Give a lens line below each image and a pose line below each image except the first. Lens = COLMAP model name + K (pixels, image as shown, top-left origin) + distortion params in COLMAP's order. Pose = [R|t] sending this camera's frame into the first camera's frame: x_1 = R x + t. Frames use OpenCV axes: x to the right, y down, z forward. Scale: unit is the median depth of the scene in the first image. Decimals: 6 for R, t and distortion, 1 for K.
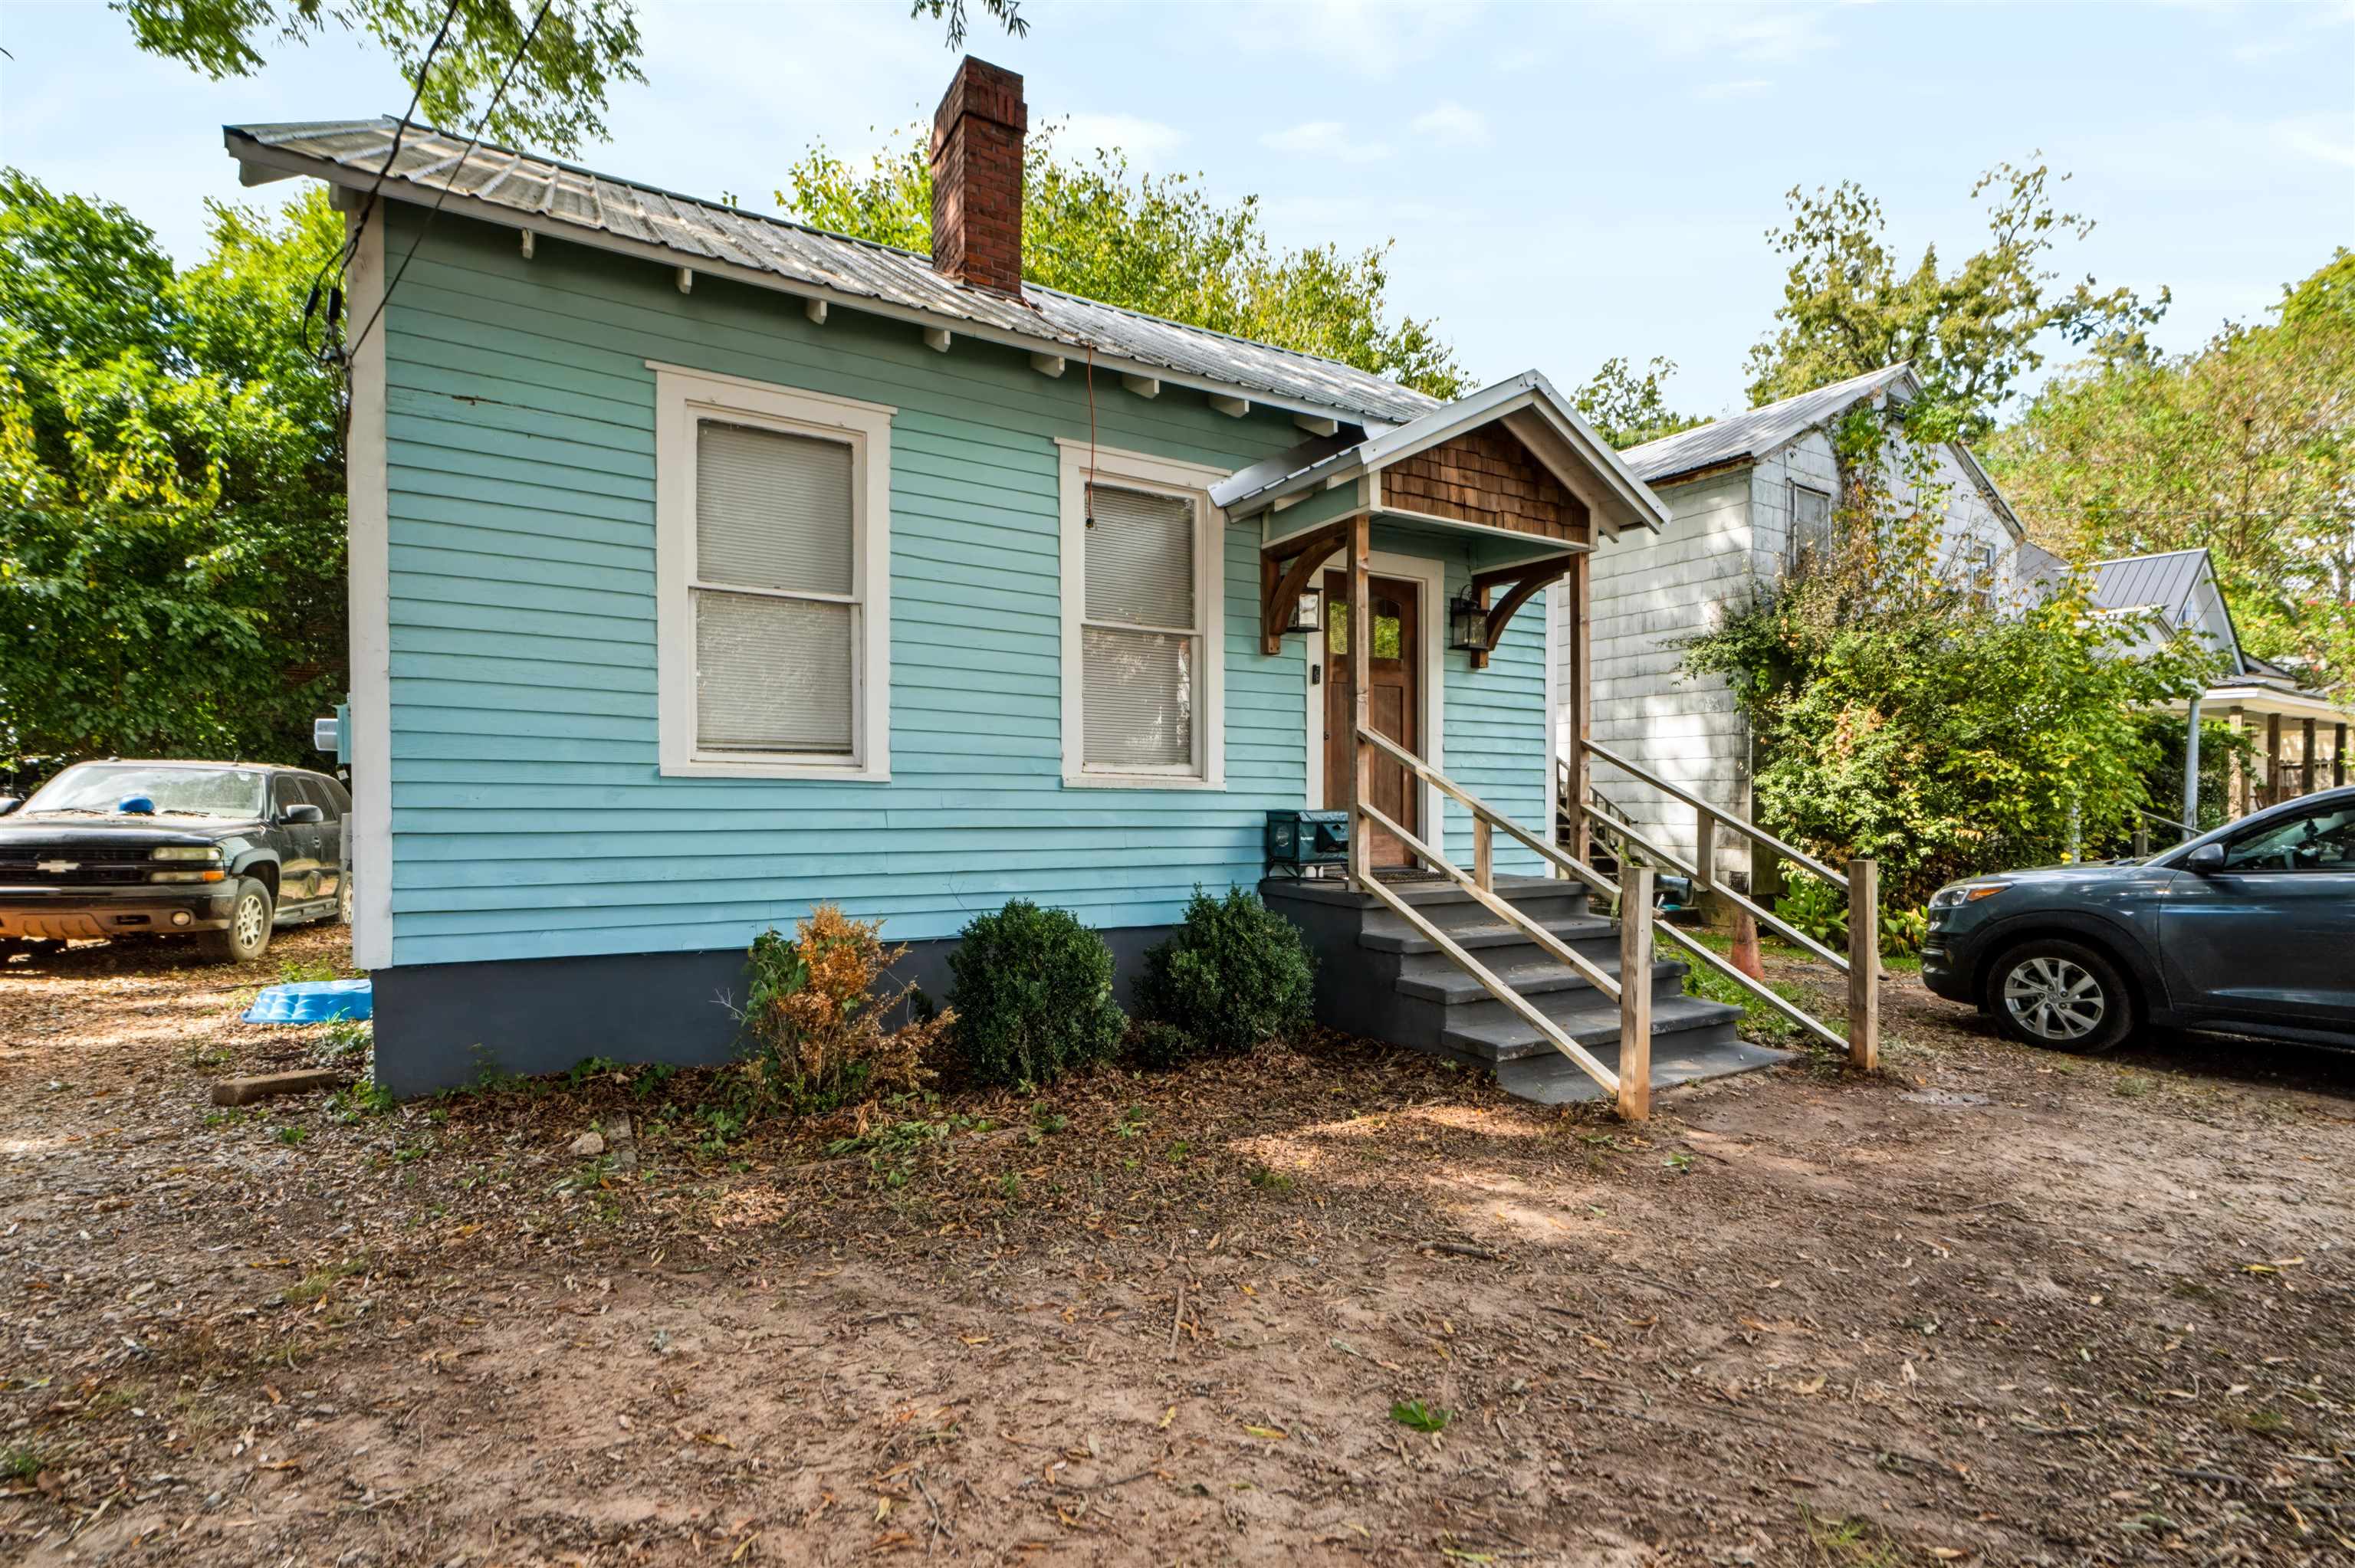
lens RADIAL K [[1065.9, 0, 1179.8], [0, 1065.9, 801.5], [0, 0, 1]] dist [0.002670, 0.000055]
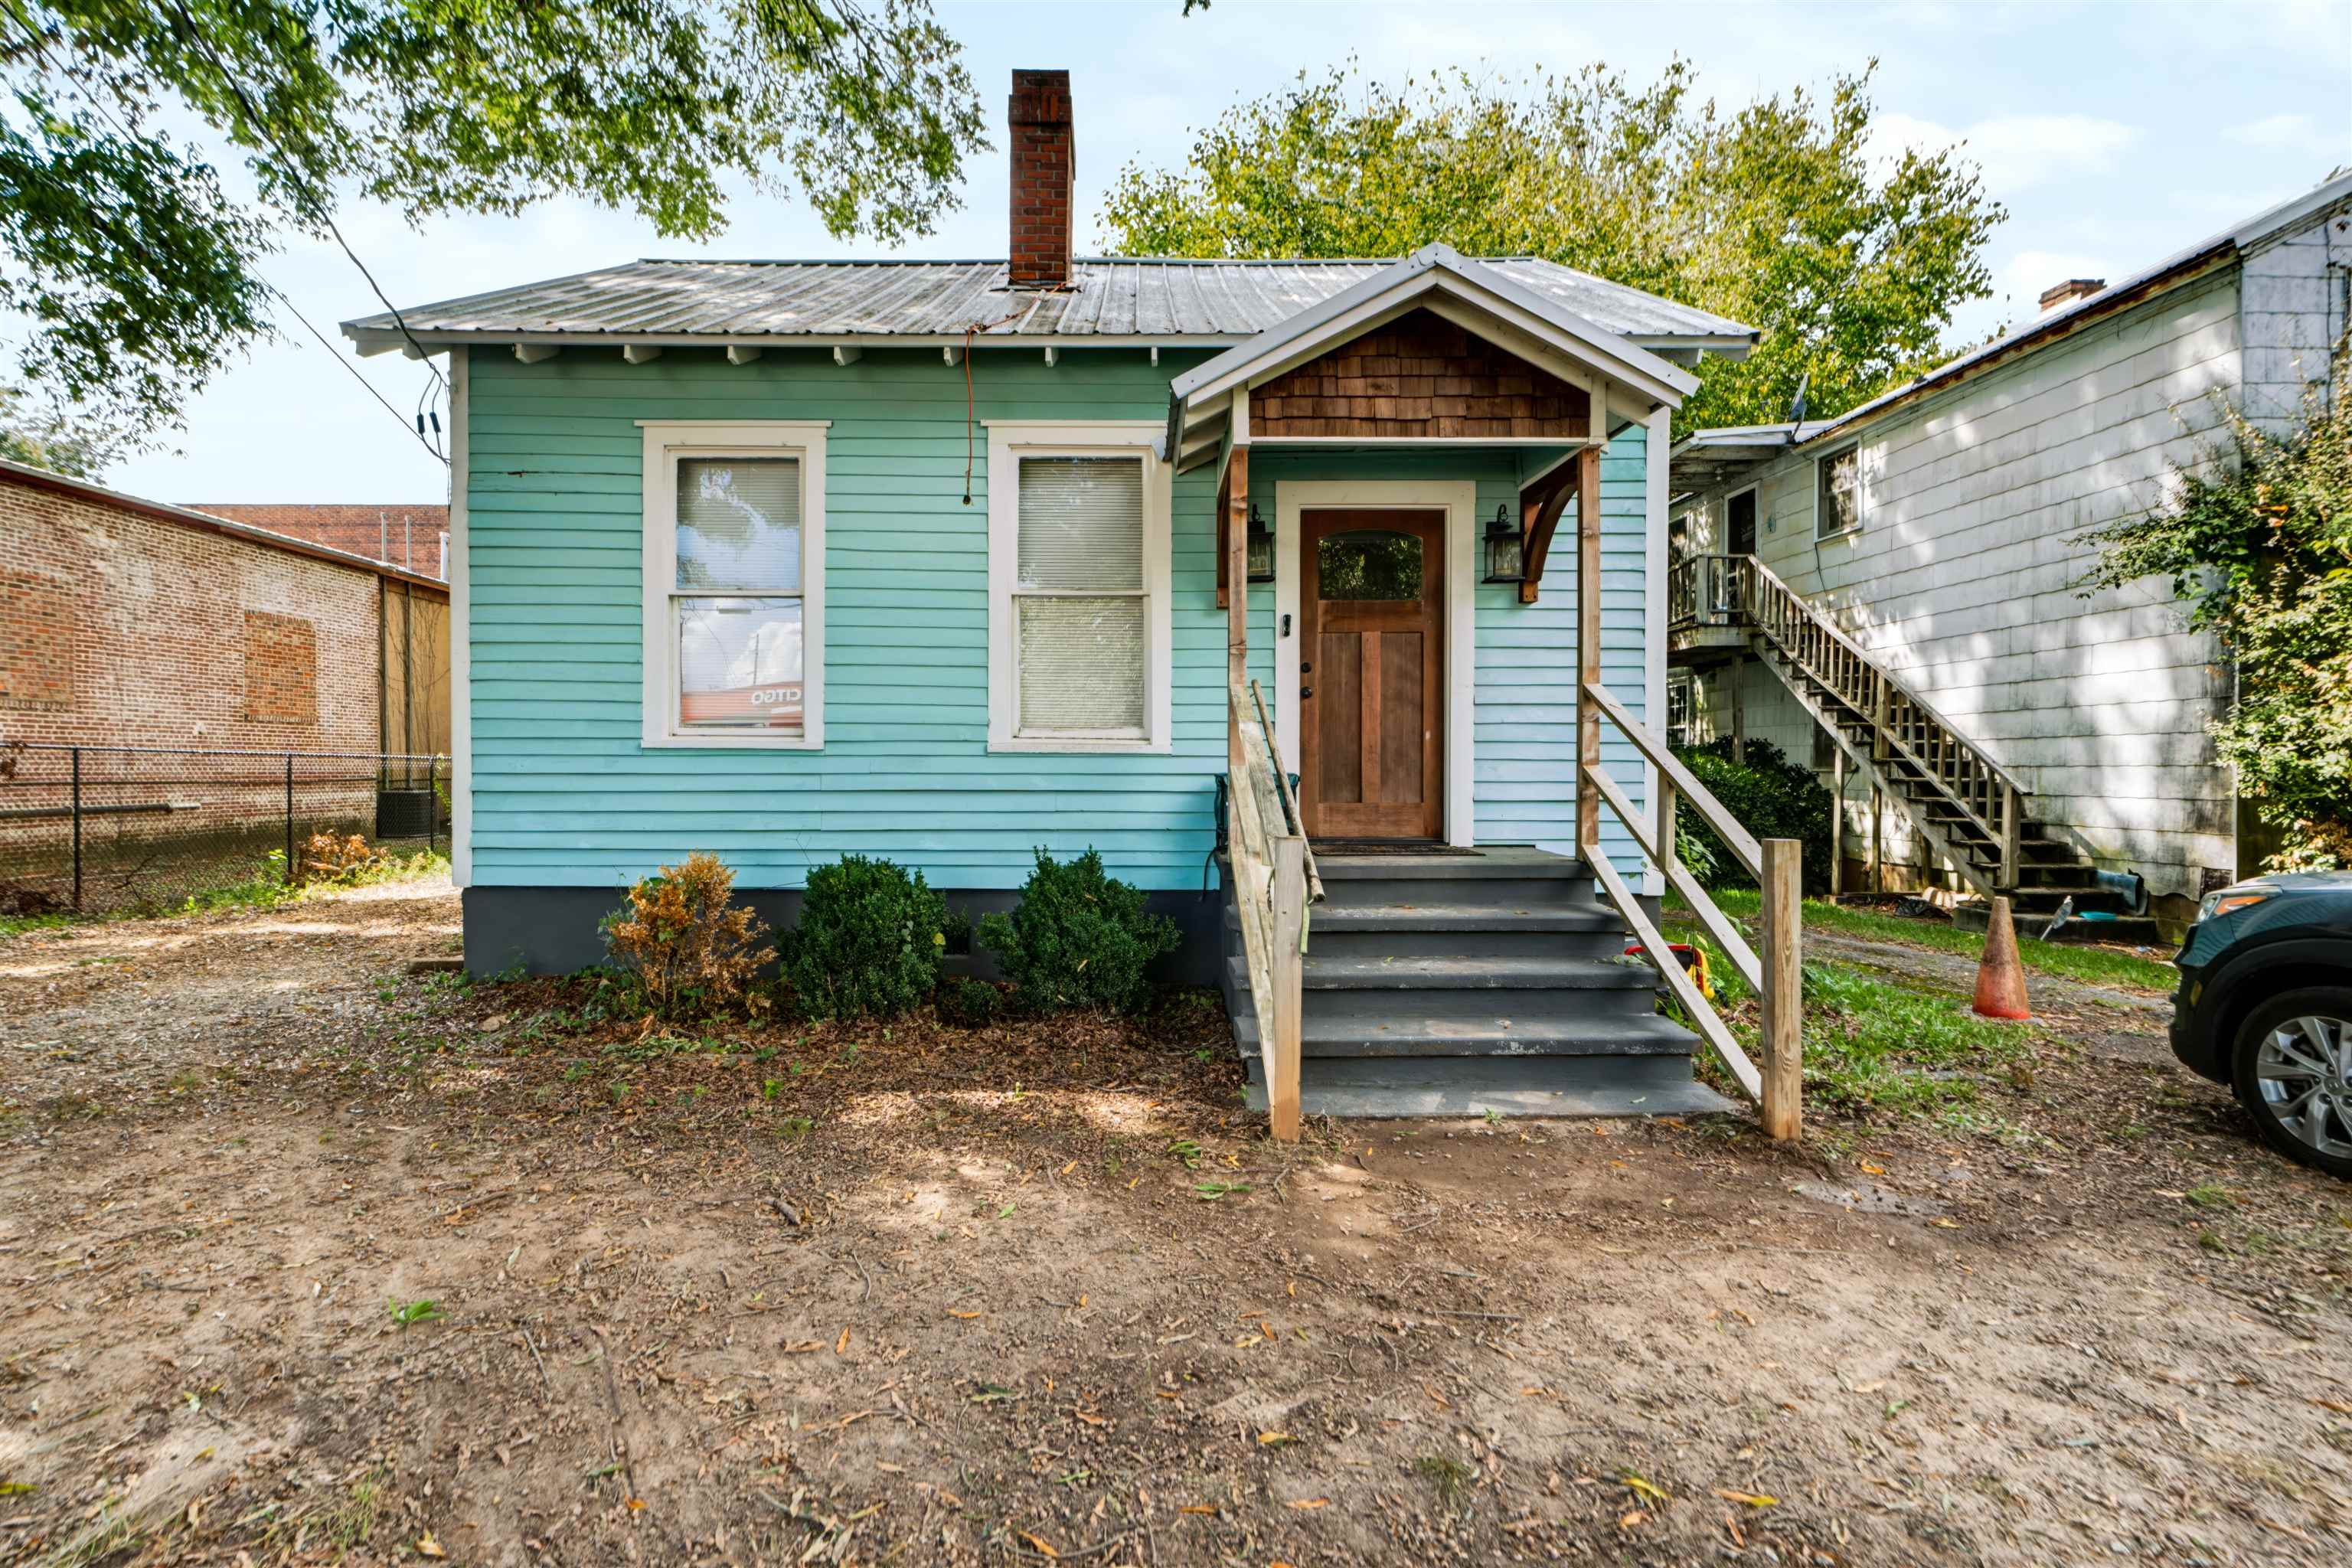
lens RADIAL K [[1075.5, 0, 1147.6], [0, 1075.5, 775.5], [0, 0, 1]] dist [-0.002179, -0.000289]
pose [[0.868700, -0.002467, -0.495332, 0.592545], [0.003901, 0.999991, 0.001861, 0.008372], [0.495323, -0.003549, 0.868702, 0.169855]]
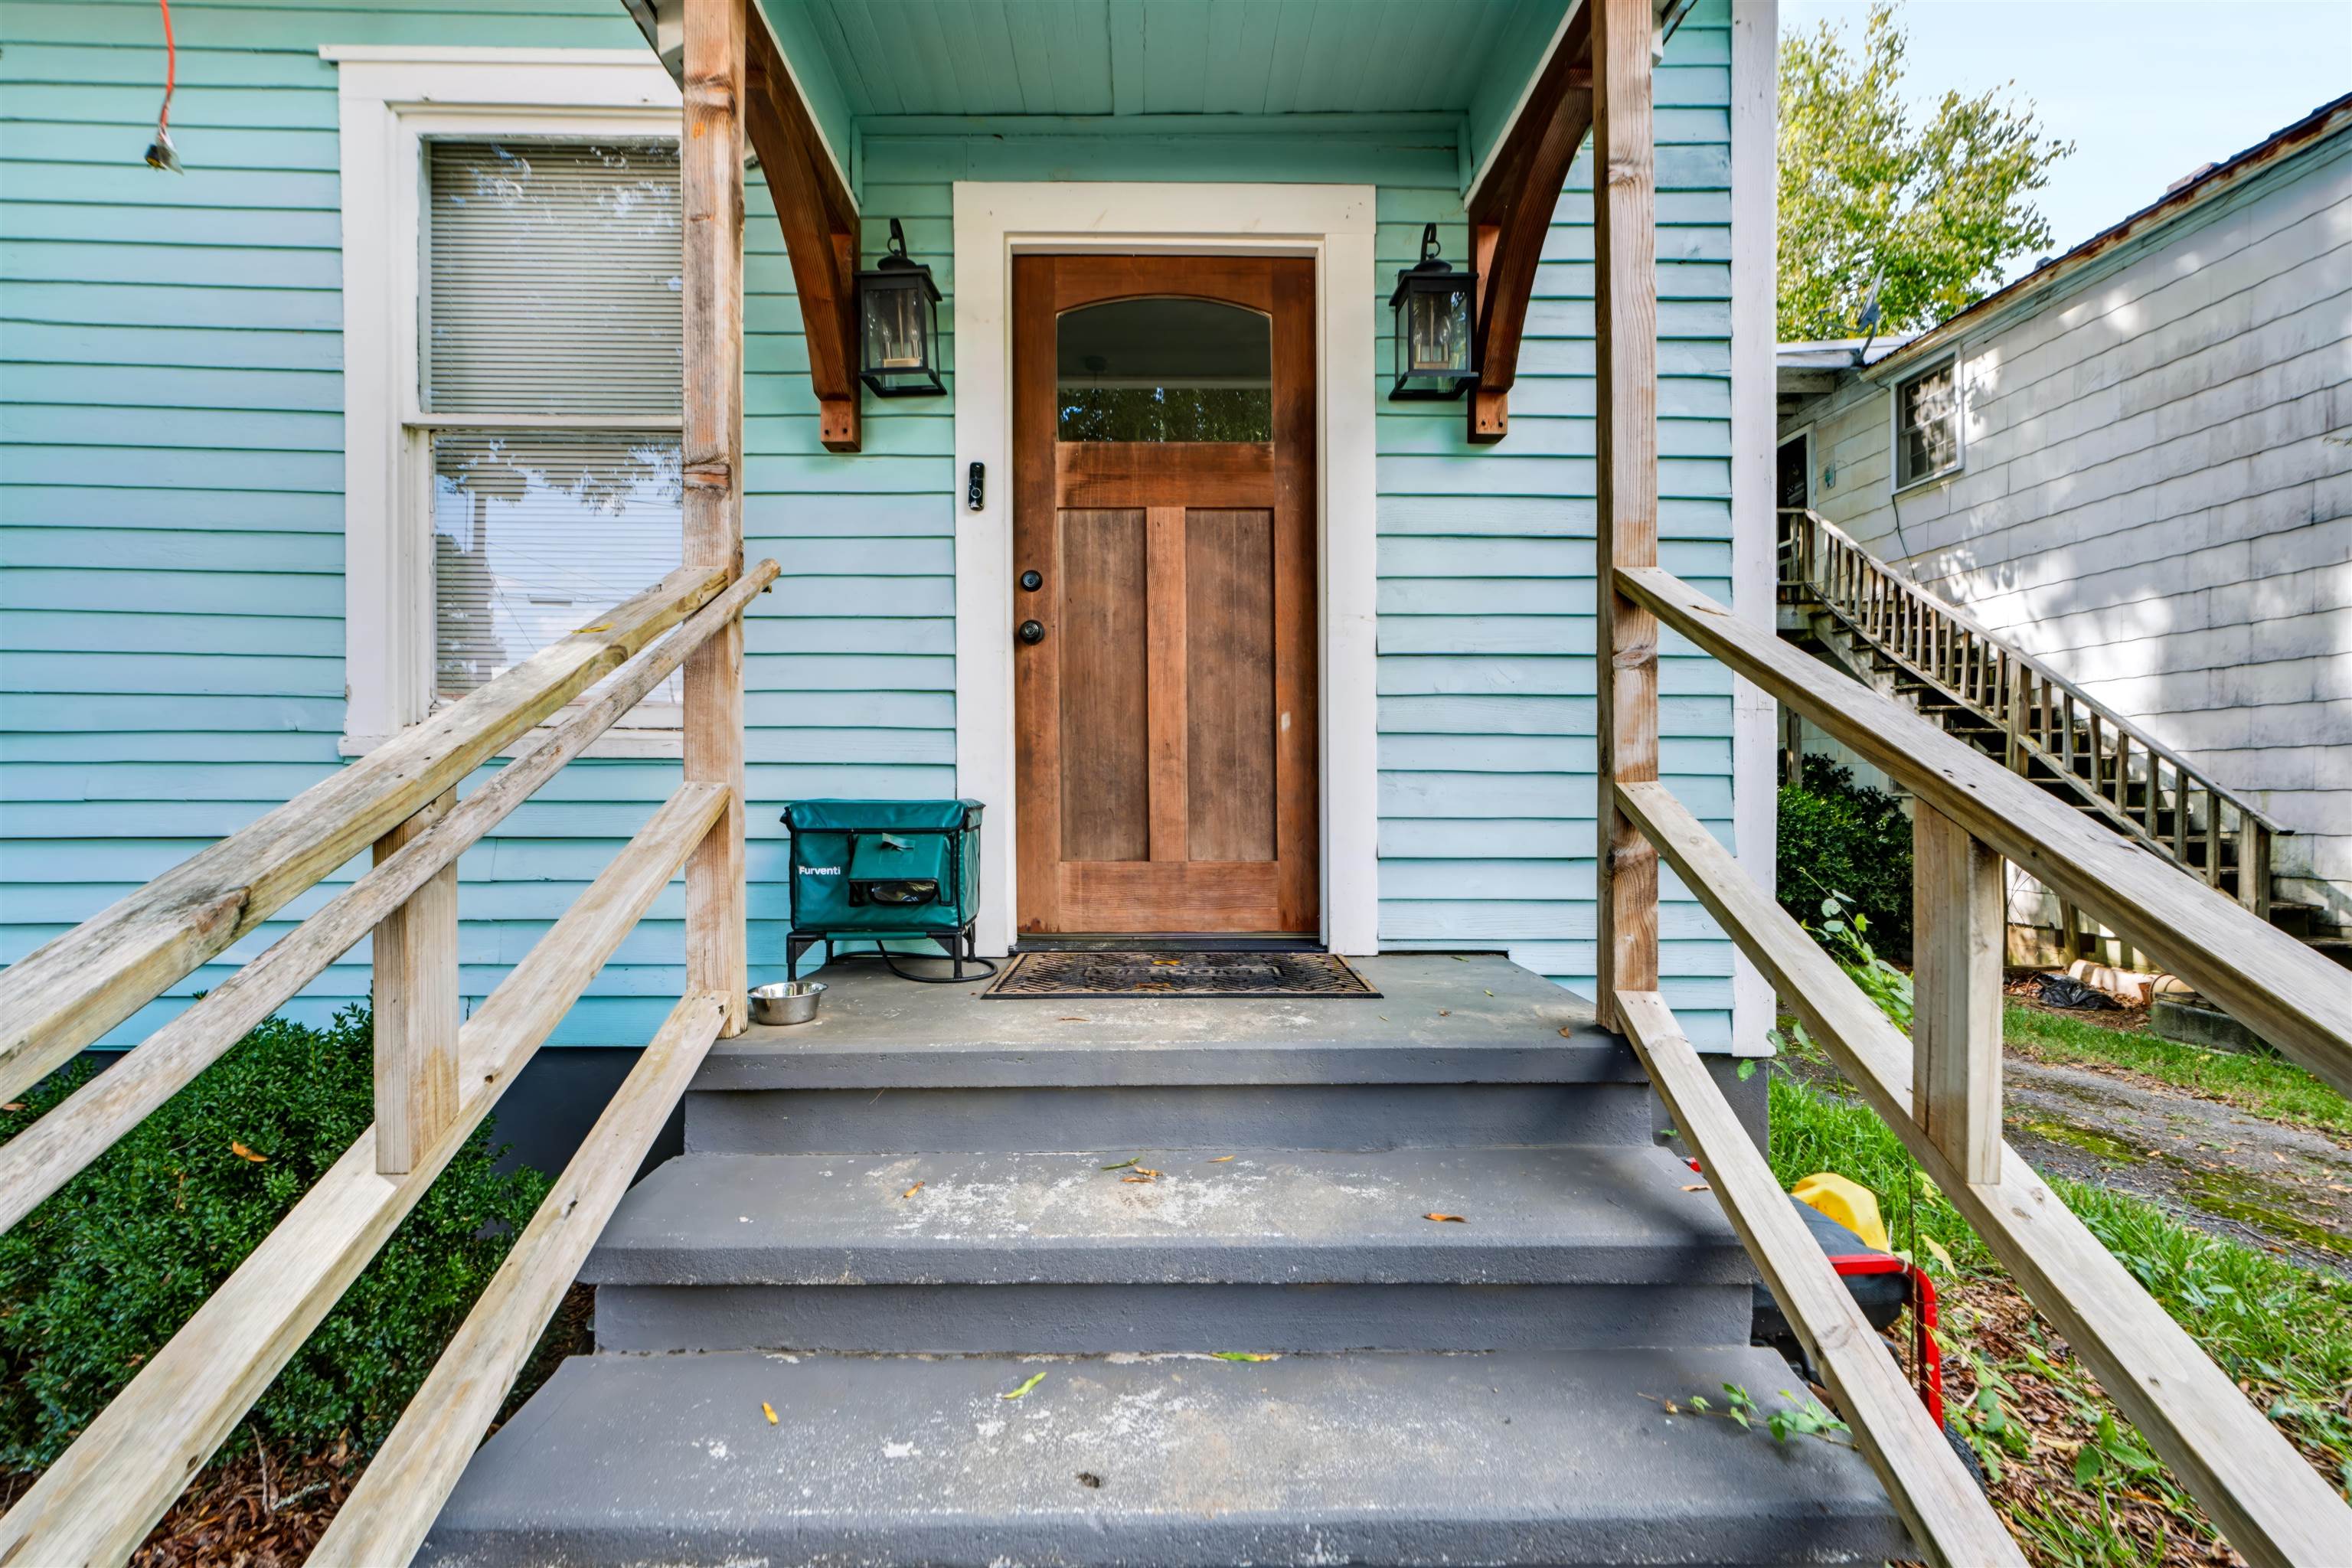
lens RADIAL K [[1068.5, 0, 1176.0], [0, 1068.5, 784.0], [0, 0, 1]] dist [-0.000801, 0.000020]
pose [[0.878733, -0.011329, -0.477180, 0.496035], [0.004726, 0.999876, -0.015035, 0.009068], [0.477291, 0.010956, 0.878677, 0.813948]]
